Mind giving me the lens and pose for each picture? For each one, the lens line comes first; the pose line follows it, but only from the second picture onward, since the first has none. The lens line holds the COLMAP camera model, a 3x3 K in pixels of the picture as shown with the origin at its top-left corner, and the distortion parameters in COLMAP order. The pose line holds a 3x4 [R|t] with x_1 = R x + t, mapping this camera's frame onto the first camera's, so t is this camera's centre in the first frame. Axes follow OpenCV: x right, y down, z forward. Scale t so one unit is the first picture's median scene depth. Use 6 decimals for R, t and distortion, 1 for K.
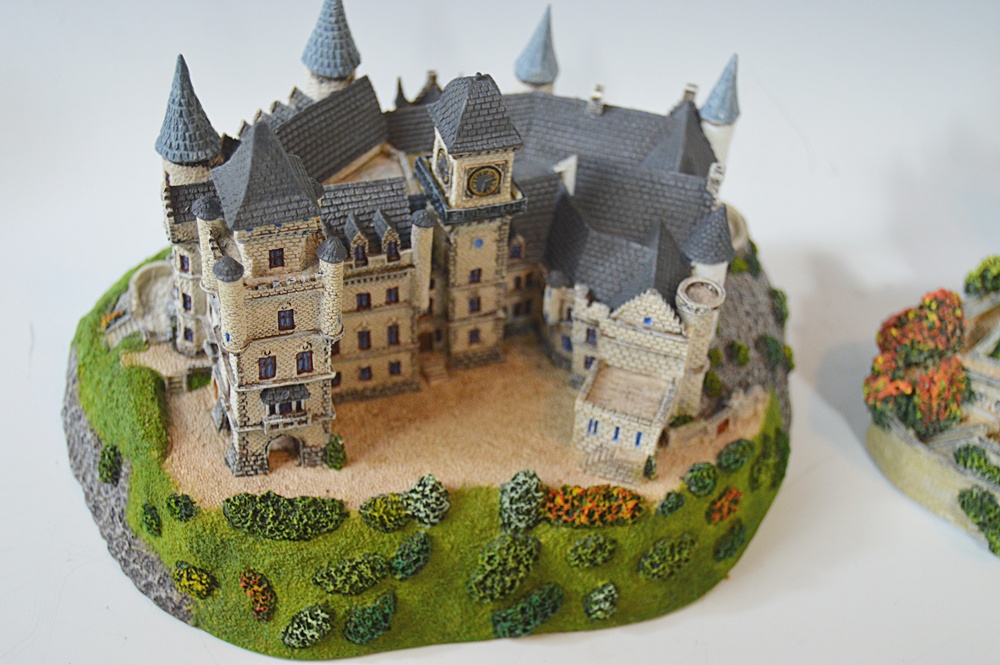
lens RADIAL K [[1564.4, 0, 500.0], [0, 1564.4, 332.5], [0, 0, 1]] dist [-0.024362, -0.116092]
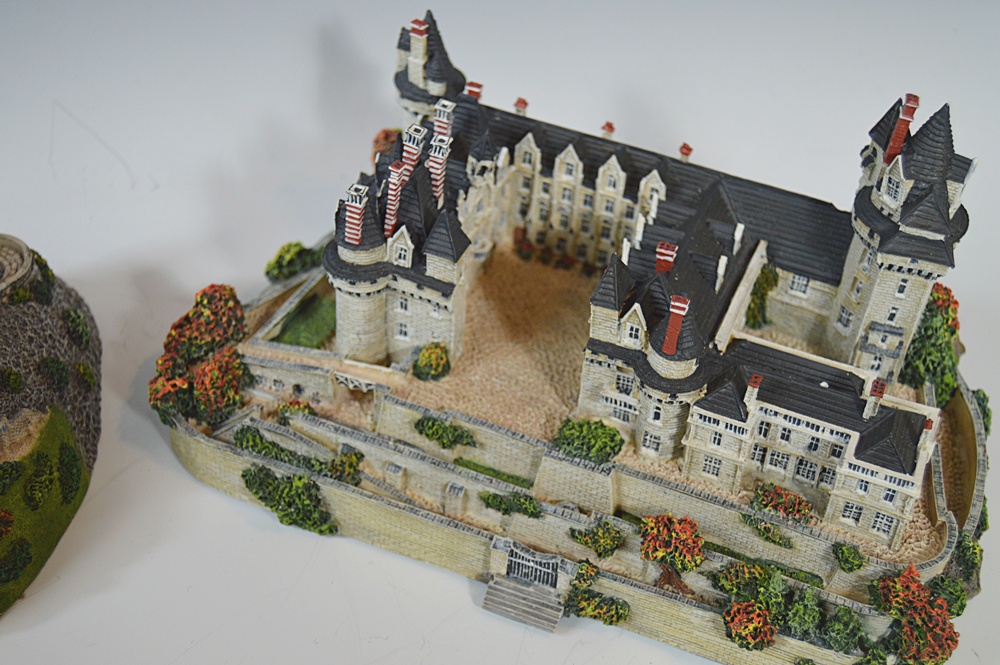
lens RADIAL K [[1564.4, 0, 500.0], [0, 1564.4, 332.5], [0, 0, 1]] dist [-0.024362, -0.116092]
pose [[0.967406, -0.175466, 0.182586, 0.306731], [0.177512, 0.984105, 0.005207, 0.037097], [-0.180598, 0.027374, 0.983176, -0.077008]]
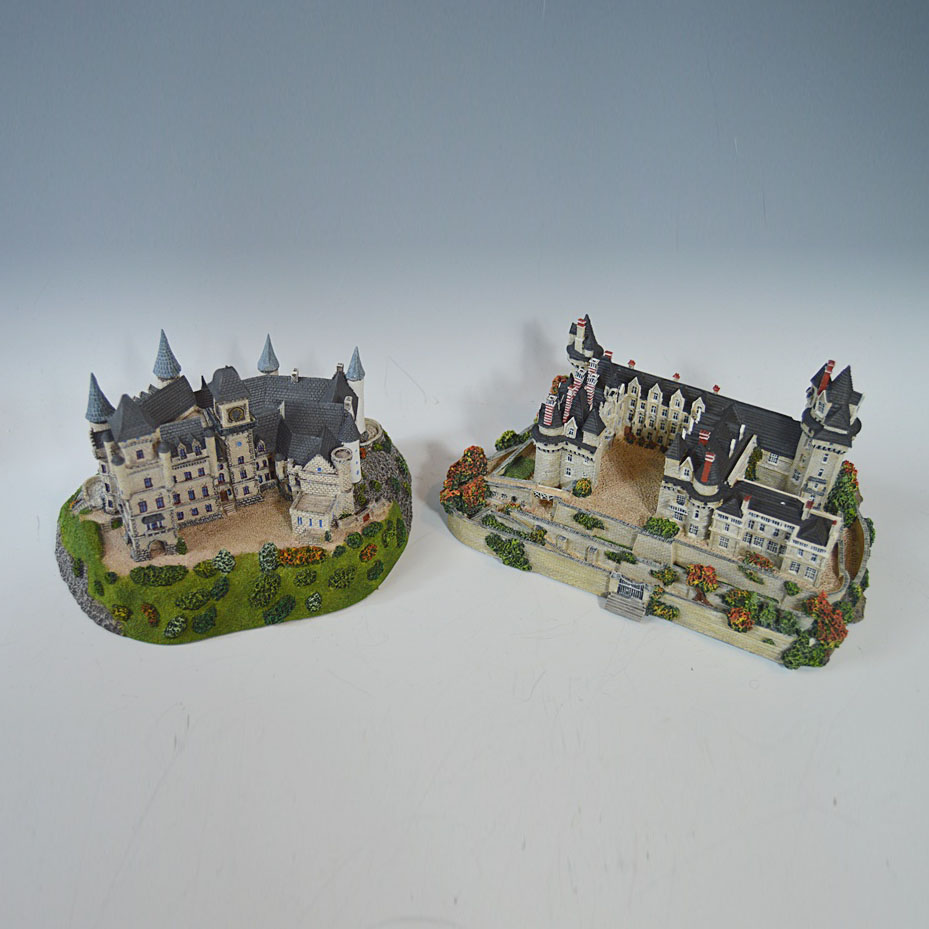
lens RADIAL K [[1077.0, 0, 445.4], [0, 1077.0, 462.8], [0, 0, 1]] dist [-0.073536, 0.025202]
pose [[0.990963, -0.116422, 0.066617, 0.166193], [0.122696, 0.987447, -0.099471, 0.150717], [-0.054200, 0.106745, 0.992808, -0.486887]]
